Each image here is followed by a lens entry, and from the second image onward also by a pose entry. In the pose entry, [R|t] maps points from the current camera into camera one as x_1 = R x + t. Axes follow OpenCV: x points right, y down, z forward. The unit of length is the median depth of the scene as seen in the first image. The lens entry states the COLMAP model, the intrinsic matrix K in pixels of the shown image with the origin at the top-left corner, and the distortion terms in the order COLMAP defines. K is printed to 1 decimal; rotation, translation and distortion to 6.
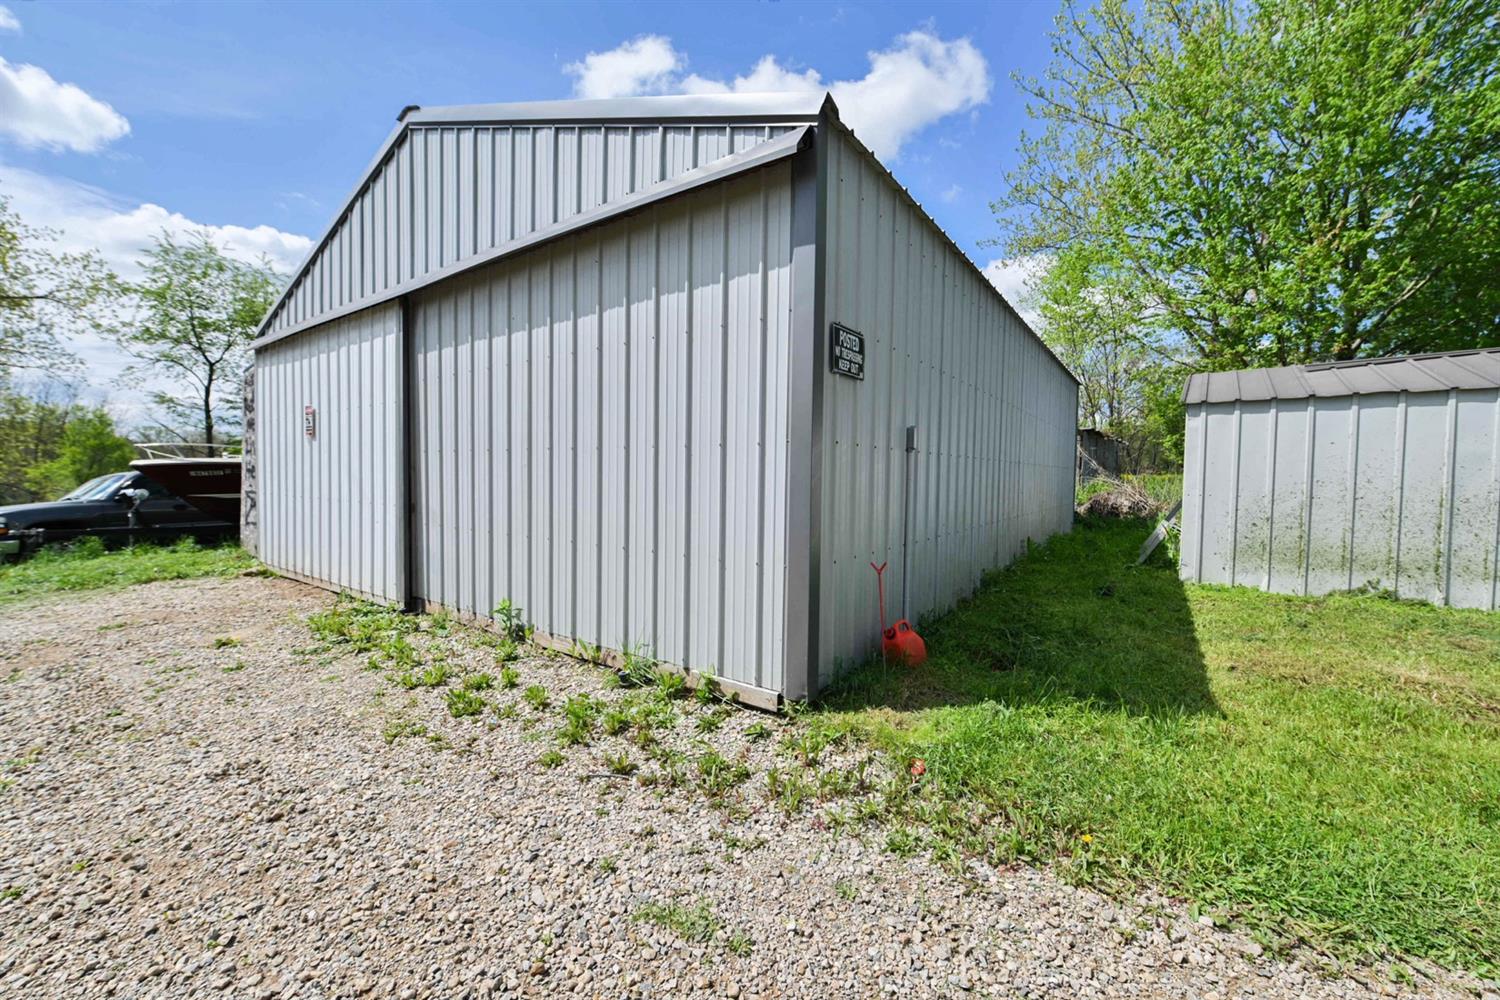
lens RADIAL K [[597.2, 0, 750.0], [0, 597.2, 500.0], [0, 0, 1]] dist [-0.000160, -0.000034]
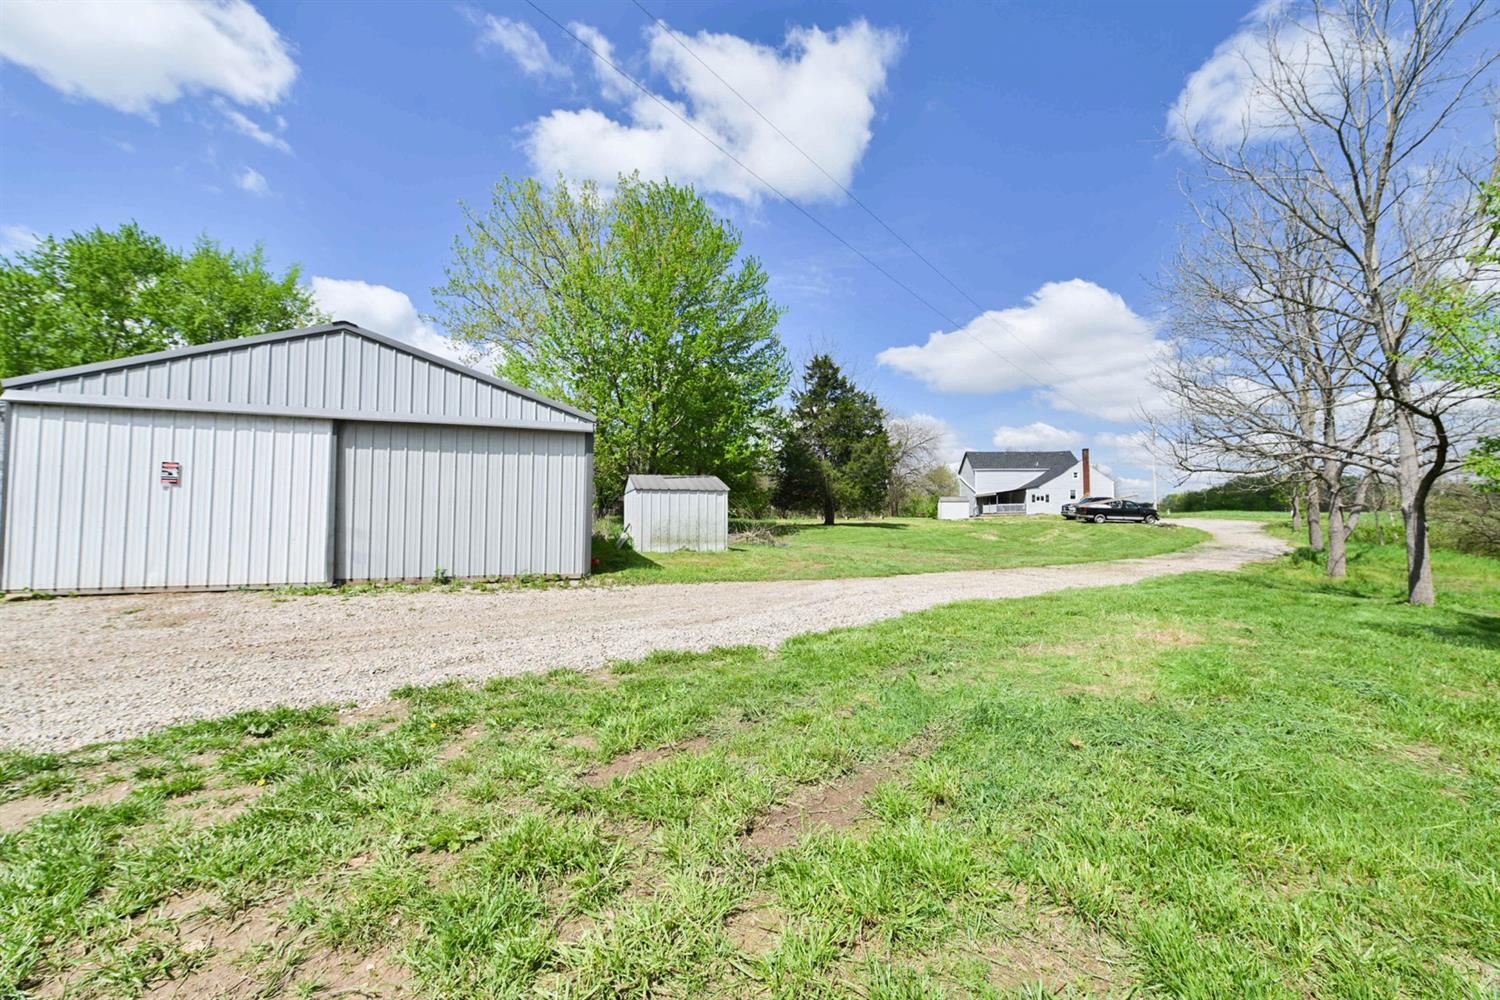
lens RADIAL K [[597.2, 0, 750.0], [0, 597.2, 500.0], [0, 0, 1]] dist [-0.000160, -0.000034]
pose [[0.564528, 0.022194, 0.825116, -1.372524], [0.033208, 0.998218, -0.049570, 0.053461], [-0.824746, 0.055384, 0.562785, -1.086736]]
